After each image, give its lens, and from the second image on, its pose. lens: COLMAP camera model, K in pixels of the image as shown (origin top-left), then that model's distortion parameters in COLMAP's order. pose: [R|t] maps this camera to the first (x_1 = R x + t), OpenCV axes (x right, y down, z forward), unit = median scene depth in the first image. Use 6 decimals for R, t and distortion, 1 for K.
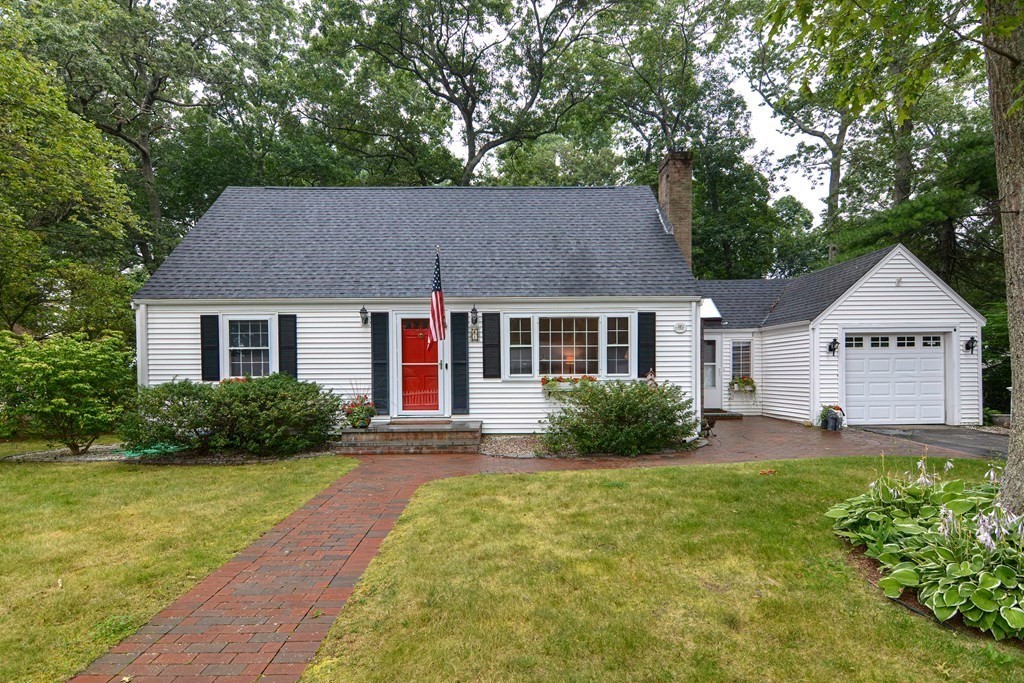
lens RADIAL K [[502.4, 0, 513.5], [0, 502.4, 360.8], [0, 0, 1]] dist [-0.009041, -0.000885]
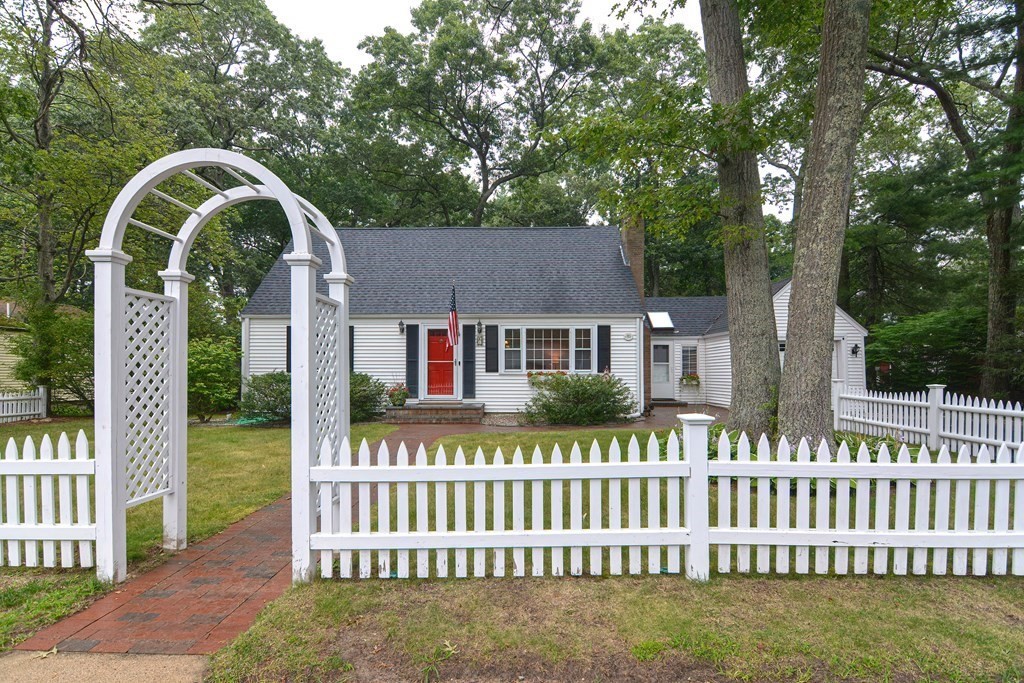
lens RADIAL K [[501.9, 0, 512.8], [0, 501.9, 333.2], [0, 0, 1]] dist [0.000880, -0.000782]
pose [[0.999164, 0.005045, -0.040577, 0.069446], [-0.007237, 0.998512, -0.054049, 0.001391], [0.040244, 0.054297, 0.997713, -0.381575]]
